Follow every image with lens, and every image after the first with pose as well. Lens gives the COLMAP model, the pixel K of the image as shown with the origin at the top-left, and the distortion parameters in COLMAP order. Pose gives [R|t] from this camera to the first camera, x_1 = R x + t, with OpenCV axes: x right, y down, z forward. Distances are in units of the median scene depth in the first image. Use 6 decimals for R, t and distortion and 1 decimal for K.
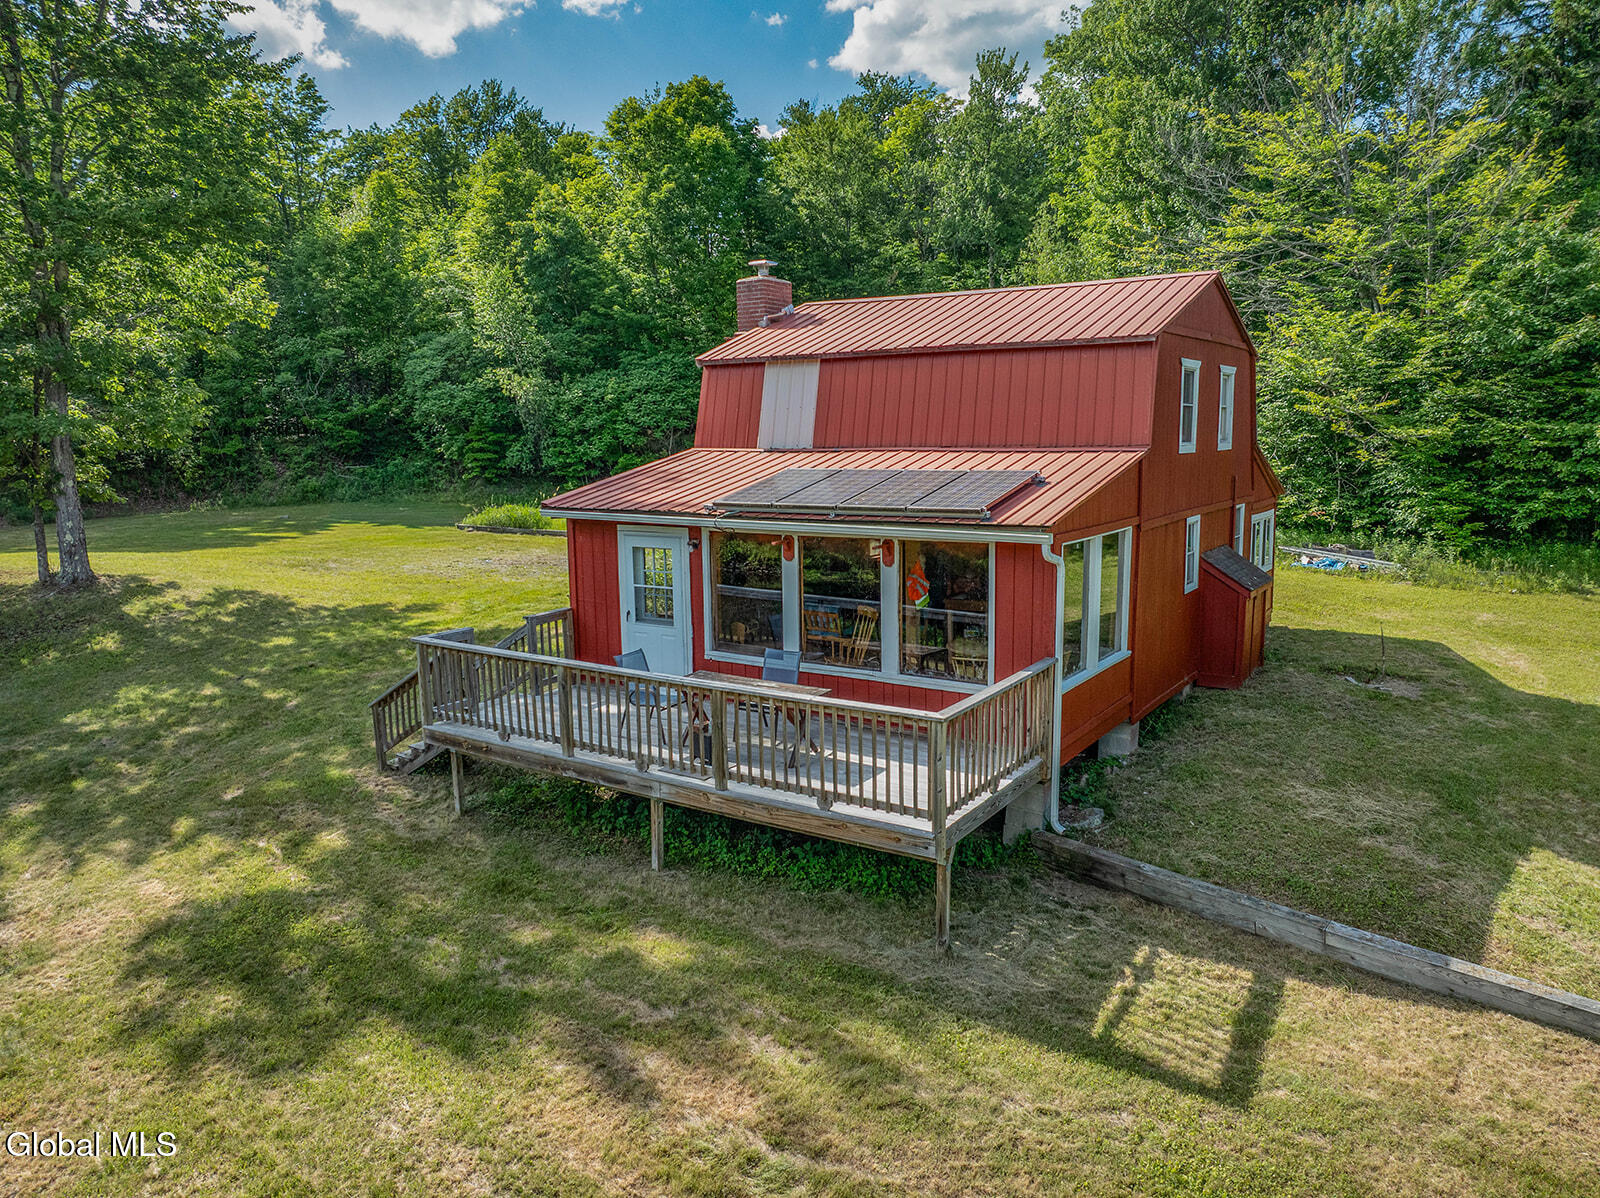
lens RADIAL K [[1127.9, 0, 800.0], [0, 1127.9, 599.0], [0, 0, 1]] dist [-0.043382, 0.029388]
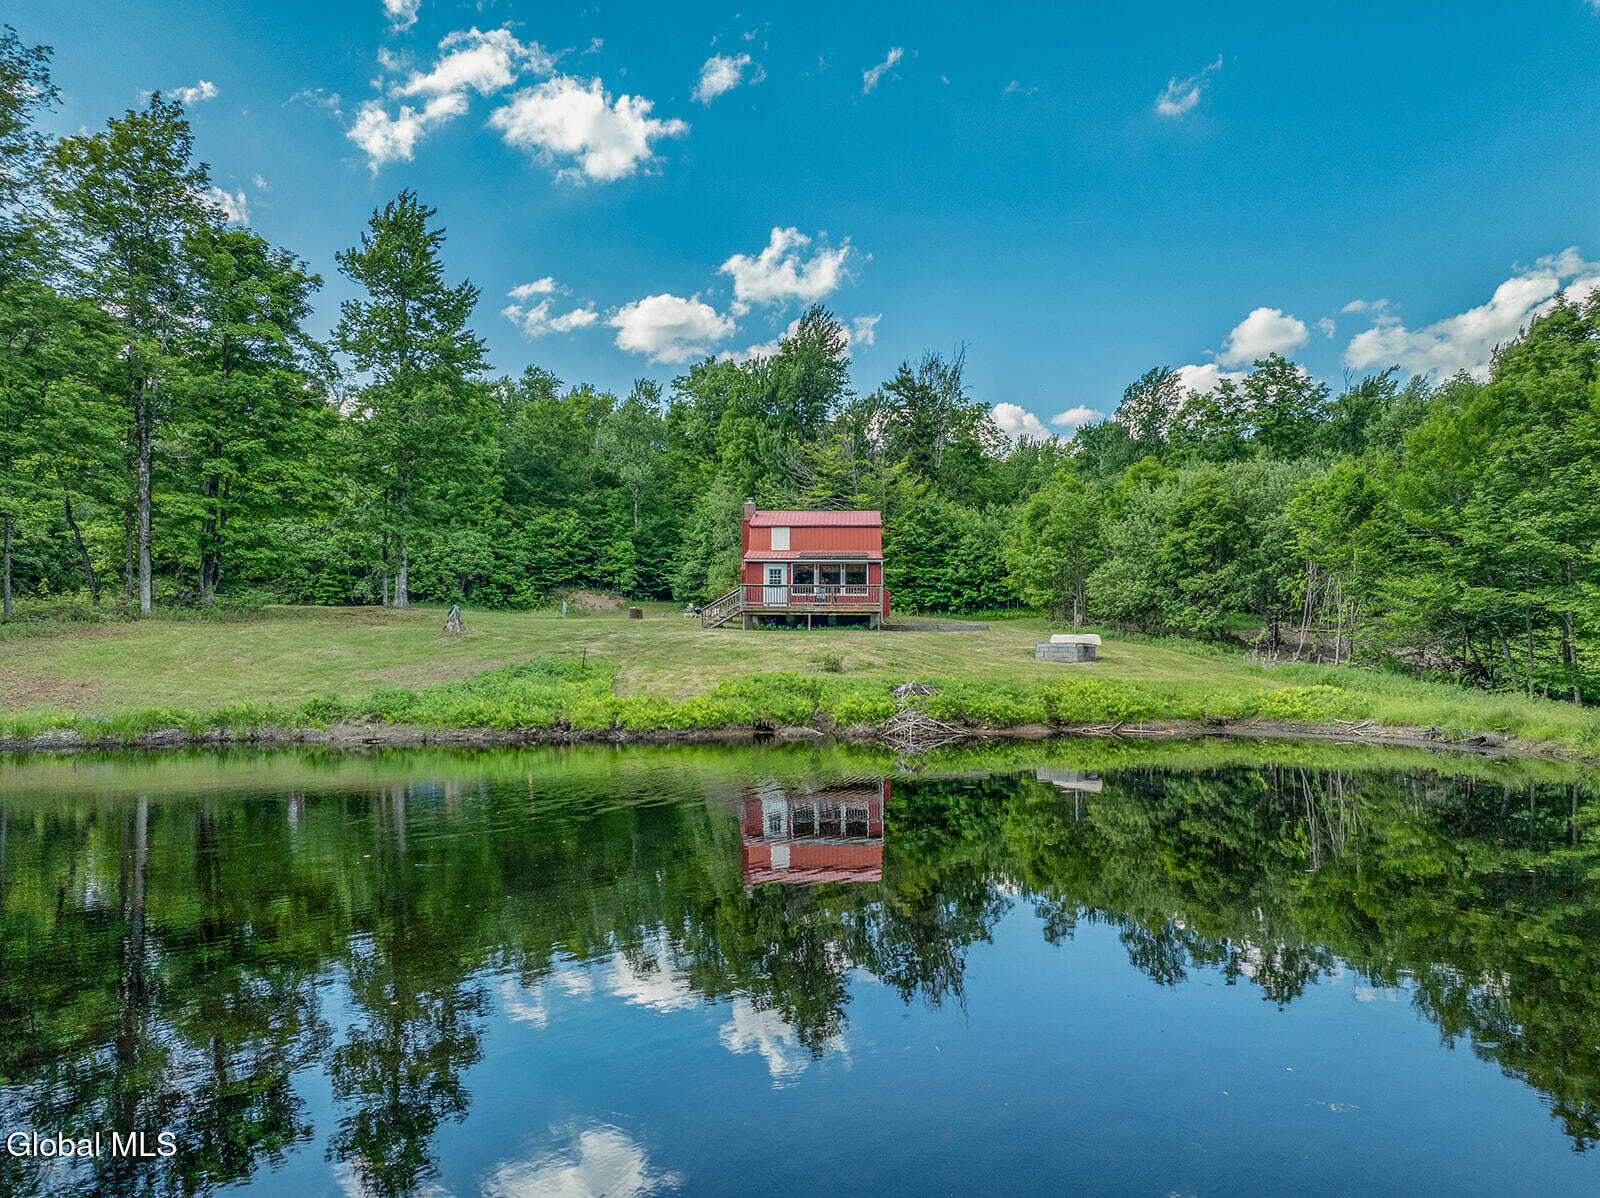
lens RADIAL K [[1127.9, 0, 800.0], [0, 1127.9, 599.0], [0, 0, 1]] dist [-0.043382, 0.029388]
pose [[0.854025, 0.035102, 0.519046, -1.082591], [0.064687, 0.982813, -0.172899, 0.382962], [-0.516194, 0.181236, 0.837076, -1.191493]]
